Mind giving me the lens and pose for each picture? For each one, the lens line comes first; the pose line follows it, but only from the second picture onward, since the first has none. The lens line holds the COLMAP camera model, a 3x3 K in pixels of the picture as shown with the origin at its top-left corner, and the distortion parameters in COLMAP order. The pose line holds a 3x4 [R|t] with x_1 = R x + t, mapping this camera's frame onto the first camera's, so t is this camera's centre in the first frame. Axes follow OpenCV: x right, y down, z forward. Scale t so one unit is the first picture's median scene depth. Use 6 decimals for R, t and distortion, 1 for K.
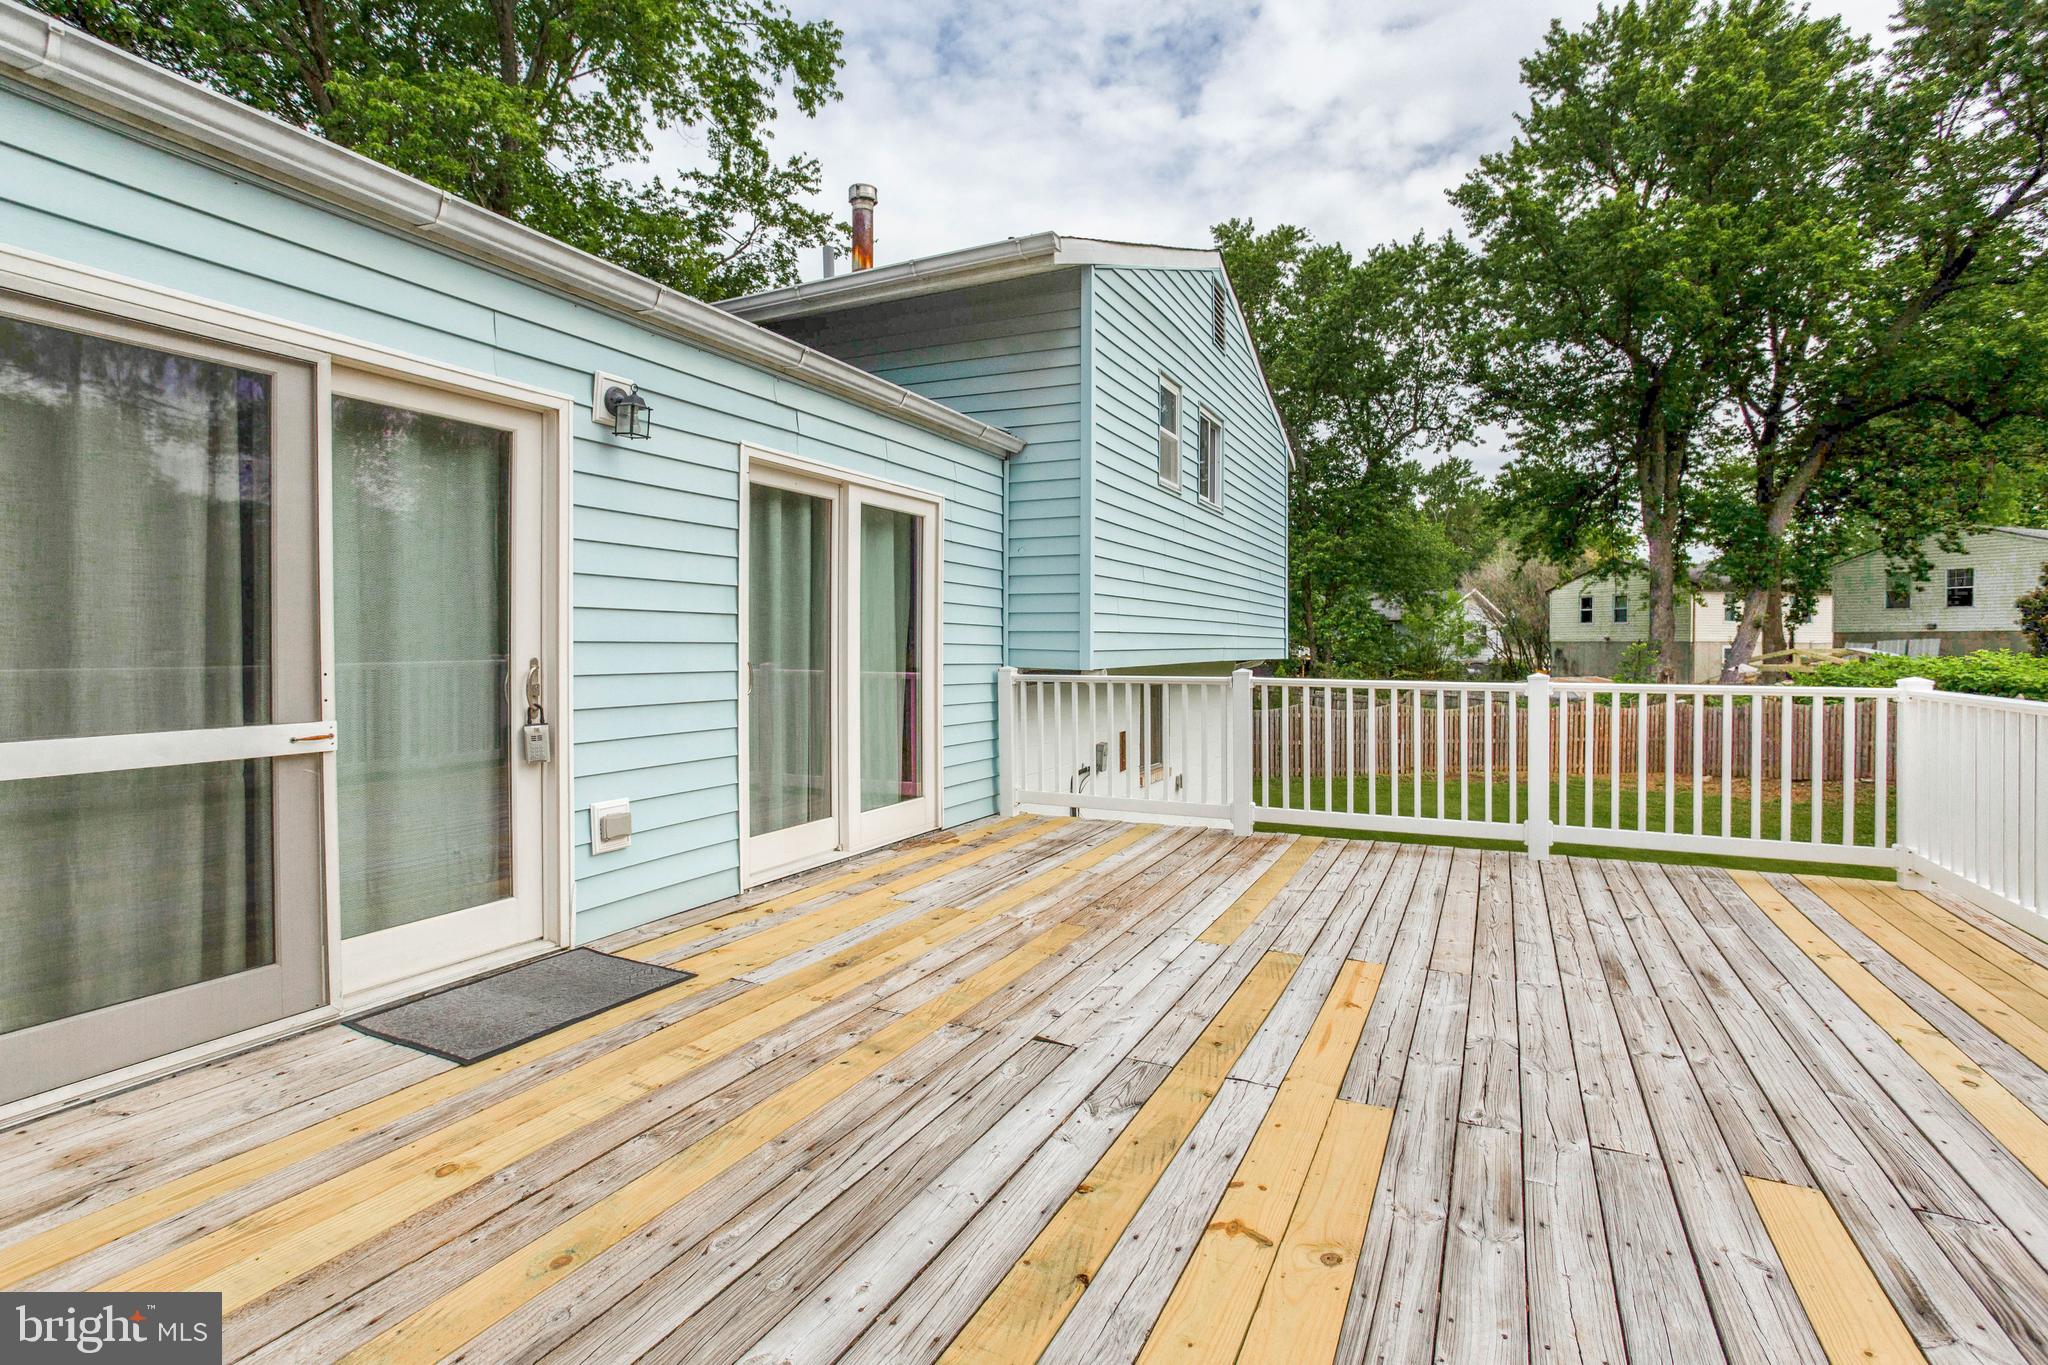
lens RADIAL K [[1019.1, 0, 972.7], [0, 1019.1, 653.0], [0, 0, 1]] dist [-0.013140, 0.009163]
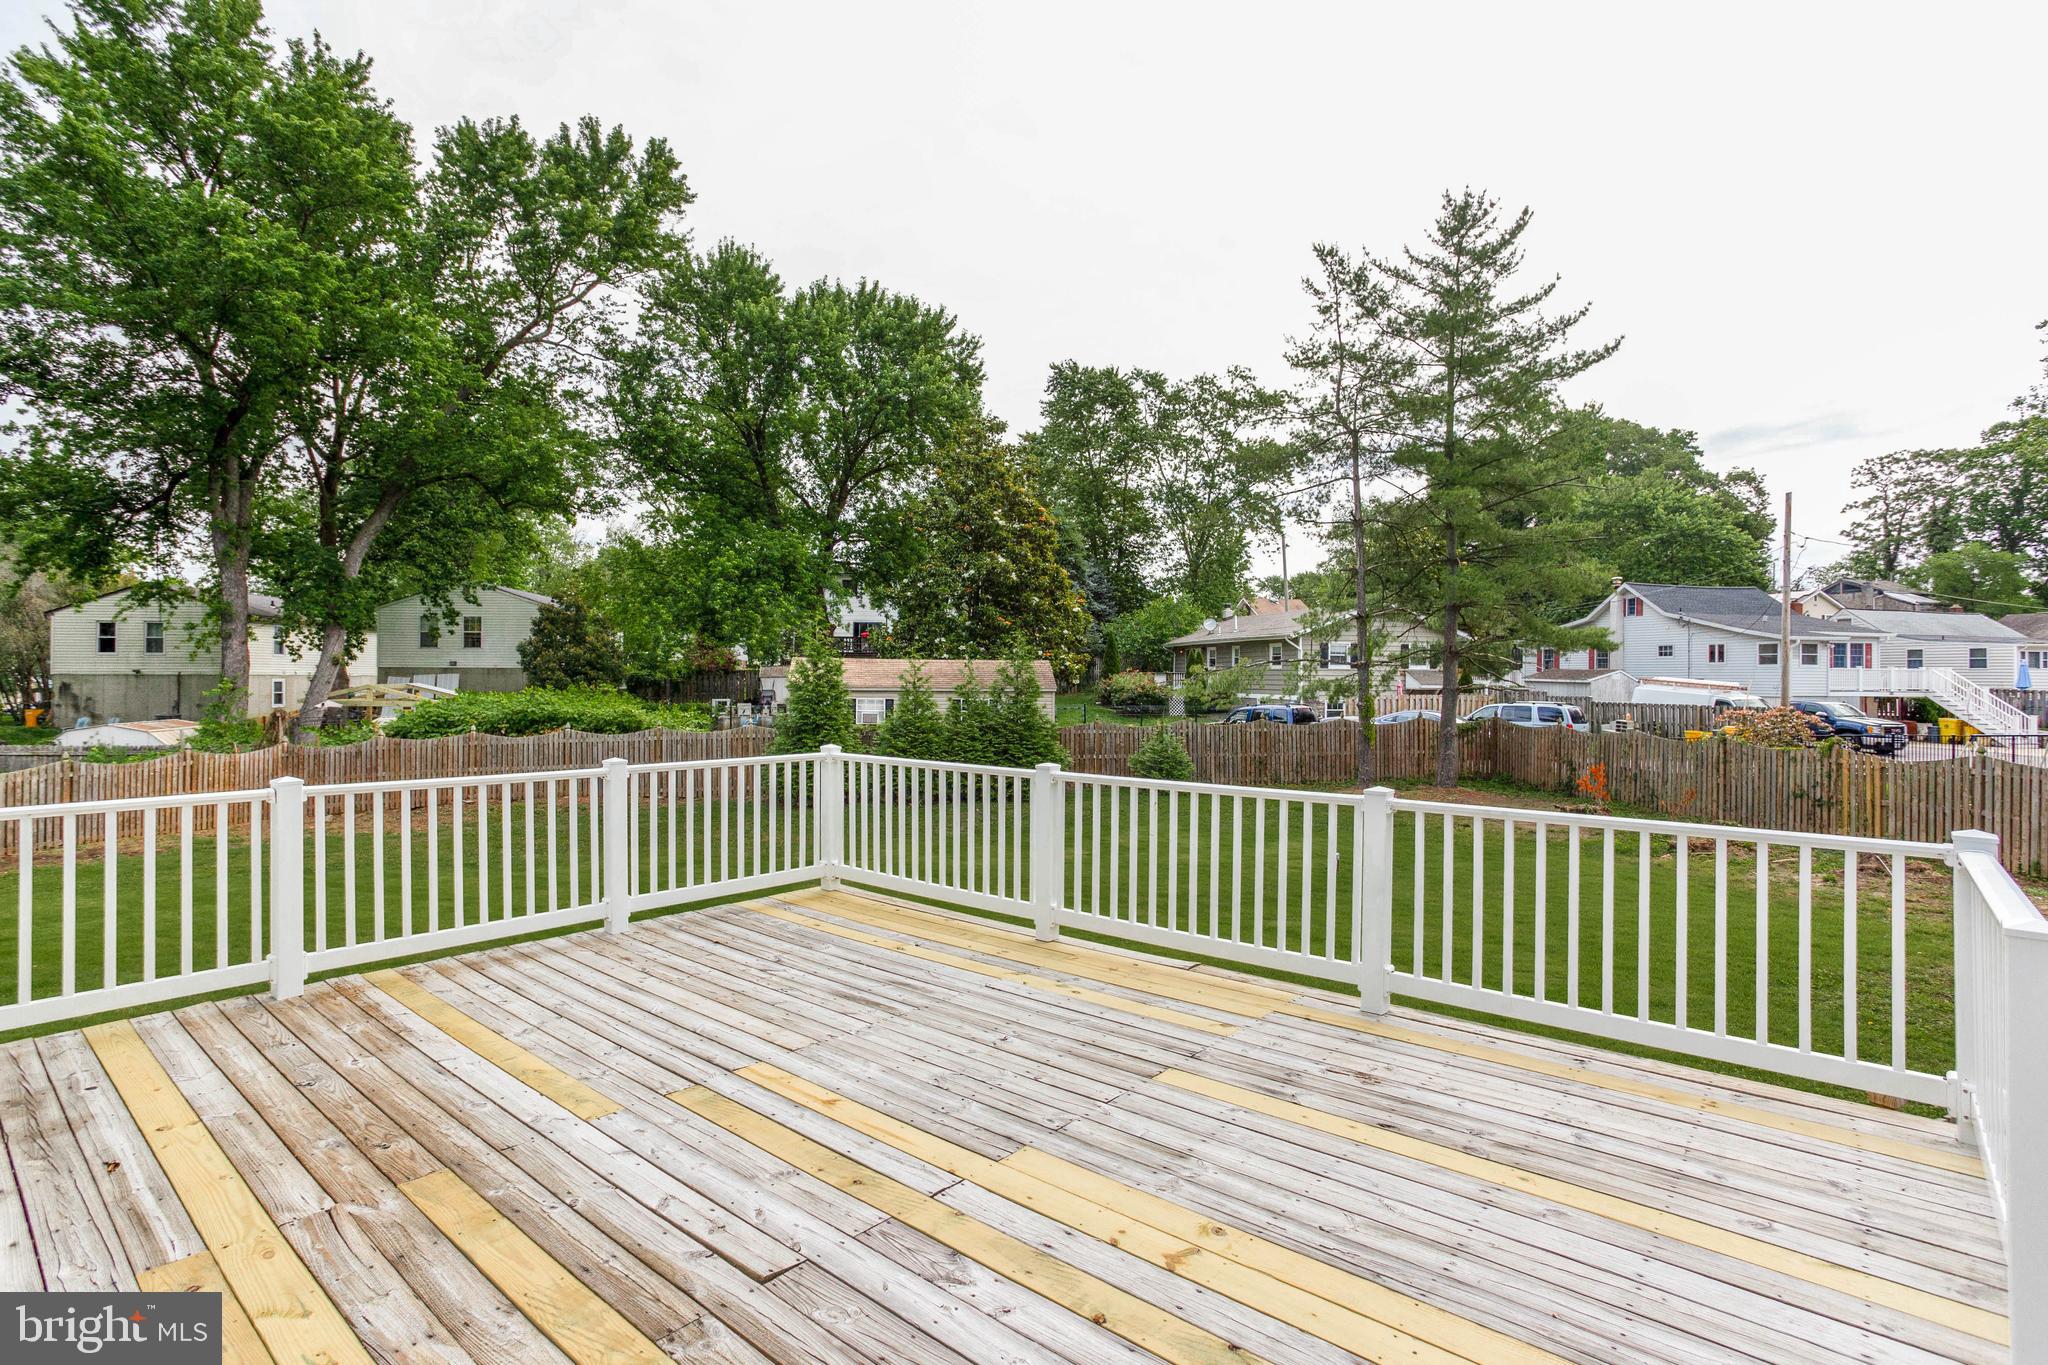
lens RADIAL K [[1019.1, 0, 1037.9], [0, 1019.1, 682.7], [0, 0, 1]] dist [-0.013140, 0.009163]
pose [[0.232576, -0.009630, 0.972531, -0.079033], [0.004470, 0.999951, 0.008832, -0.014227], [-0.972568, 0.002293, 0.232607, 0.065106]]
